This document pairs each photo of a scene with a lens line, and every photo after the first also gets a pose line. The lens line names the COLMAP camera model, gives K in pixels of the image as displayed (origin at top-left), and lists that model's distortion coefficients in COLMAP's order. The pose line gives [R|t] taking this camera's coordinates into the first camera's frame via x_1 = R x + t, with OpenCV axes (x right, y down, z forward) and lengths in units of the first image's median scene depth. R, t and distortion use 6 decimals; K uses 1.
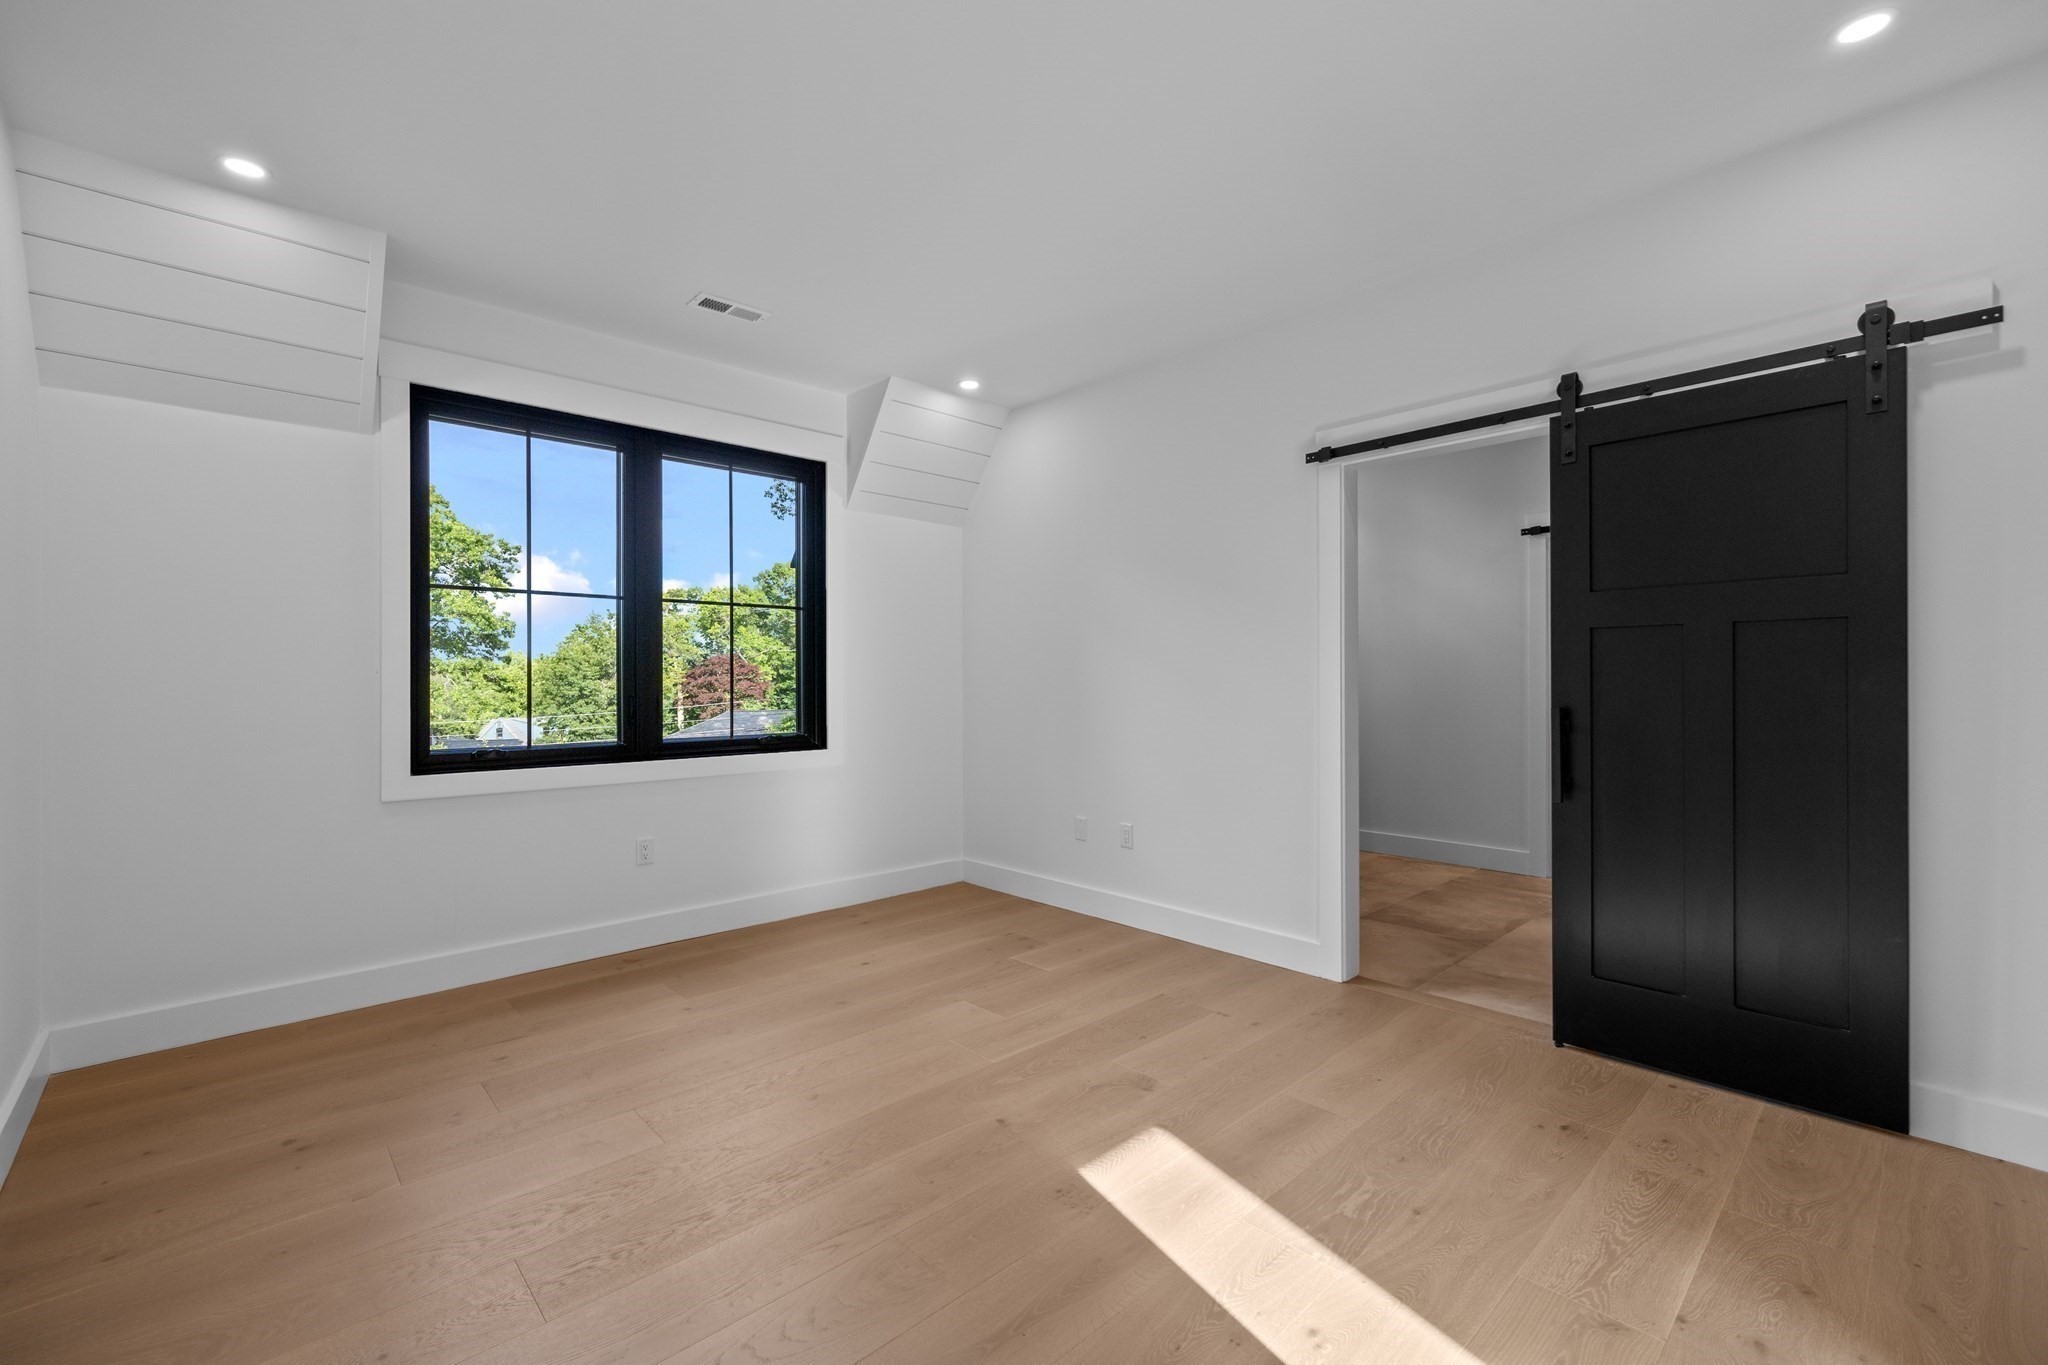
lens RADIAL K [[866.1, 0, 1024.0], [0, 866.1, 682.5], [0, 0, 1]] dist [-0.000442, -0.000044]
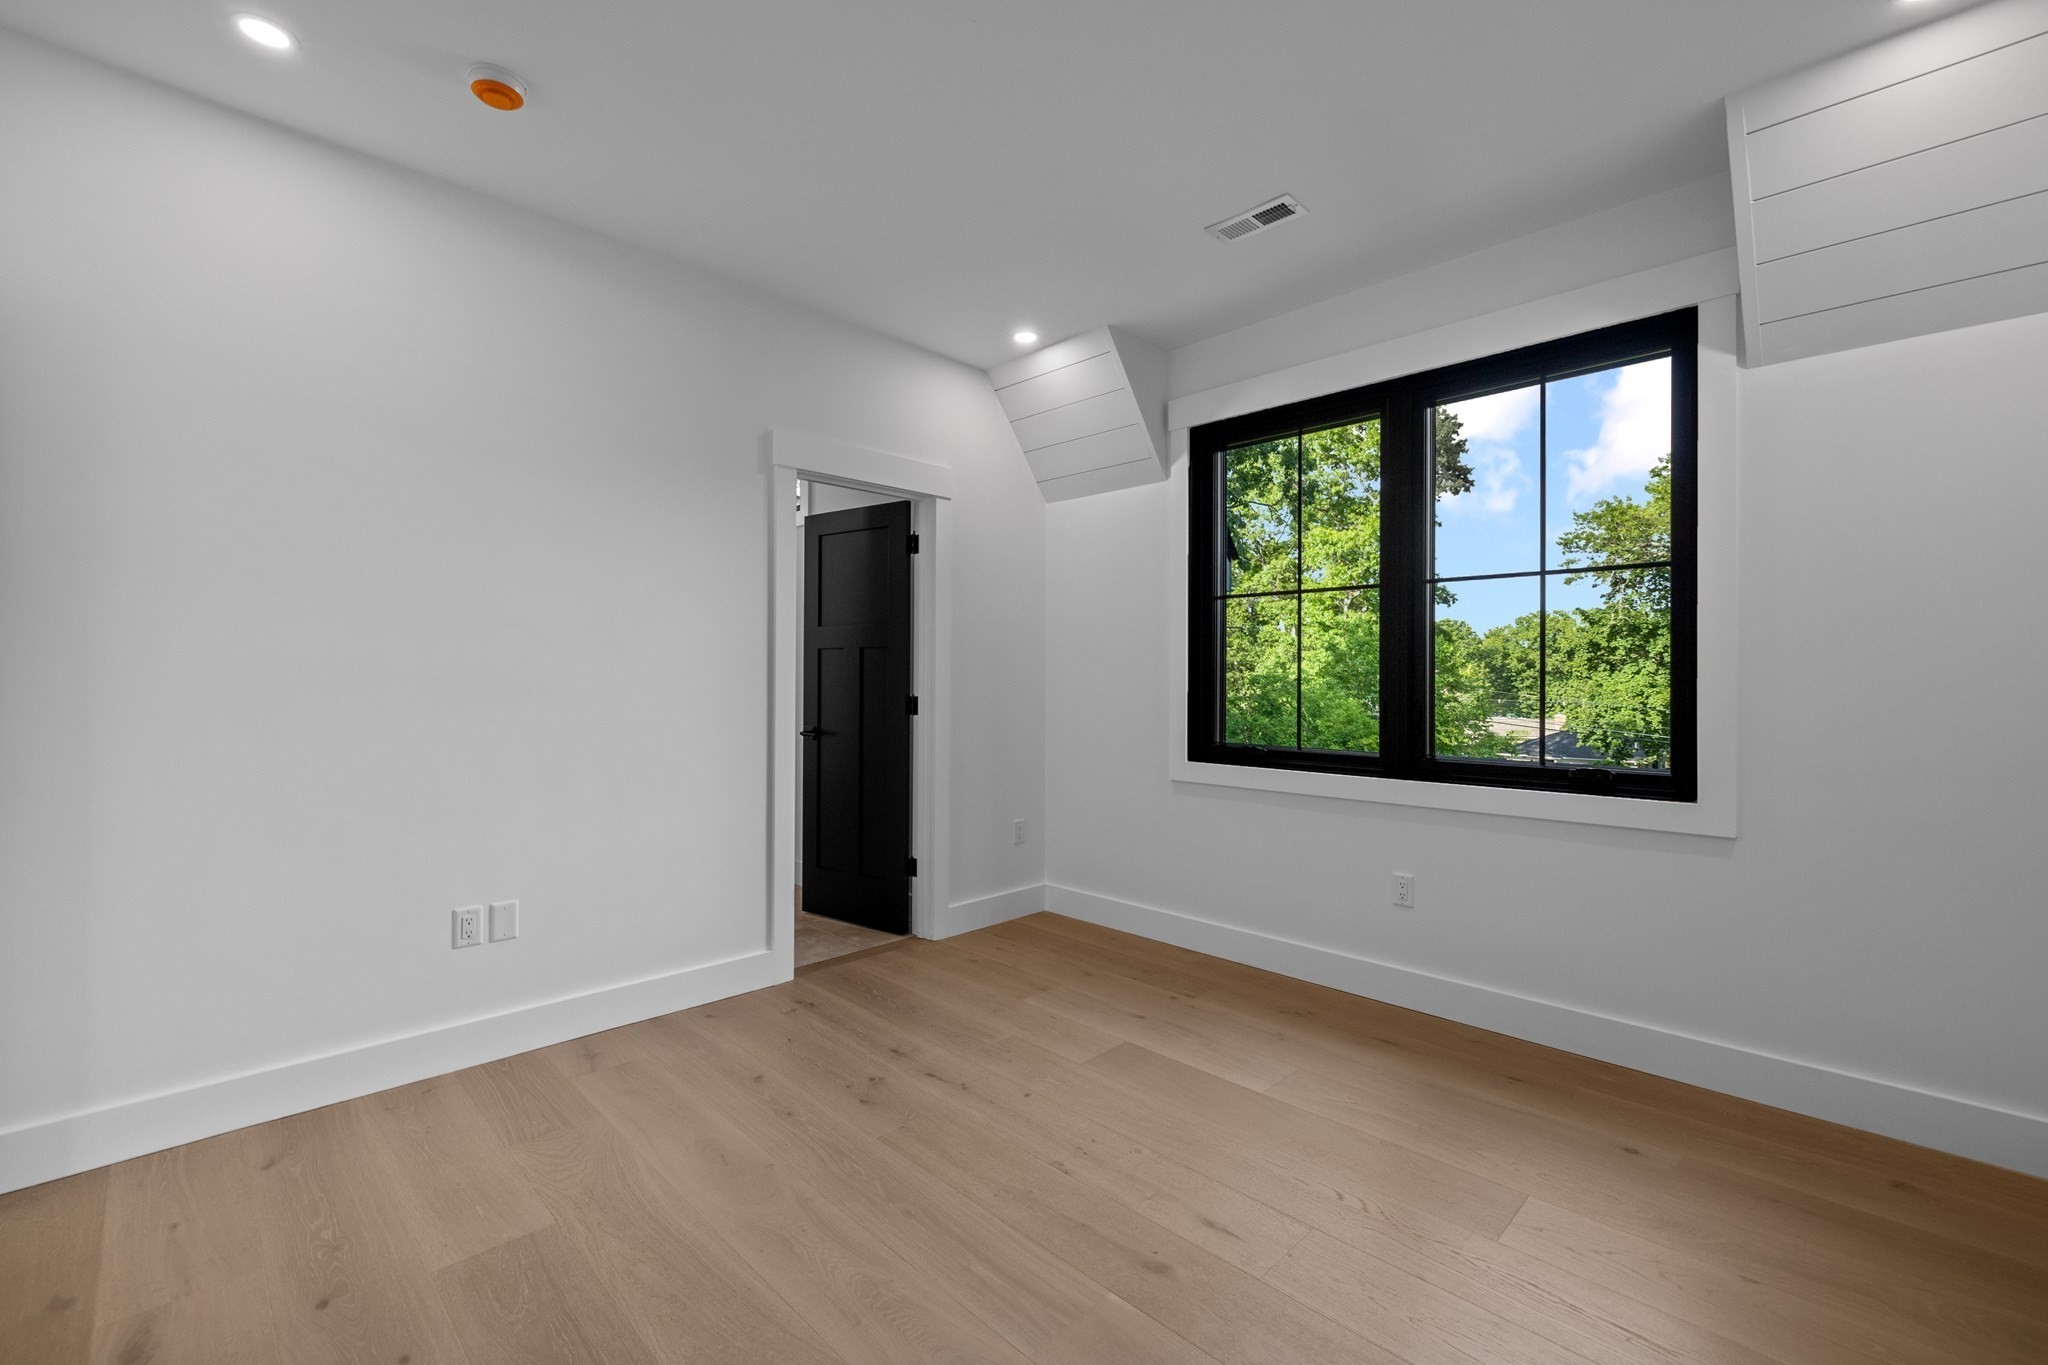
lens RADIAL K [[866.1, 0, 1024.0], [0, 866.1, 682.5], [0, 0, 1]] dist [-0.000442, -0.000044]
pose [[0.035345, -0.000165, -0.999375, 0.369636], [-0.010318, 0.999947, -0.000530, 0.001094], [0.999322, 0.010330, 0.035341, 0.600549]]
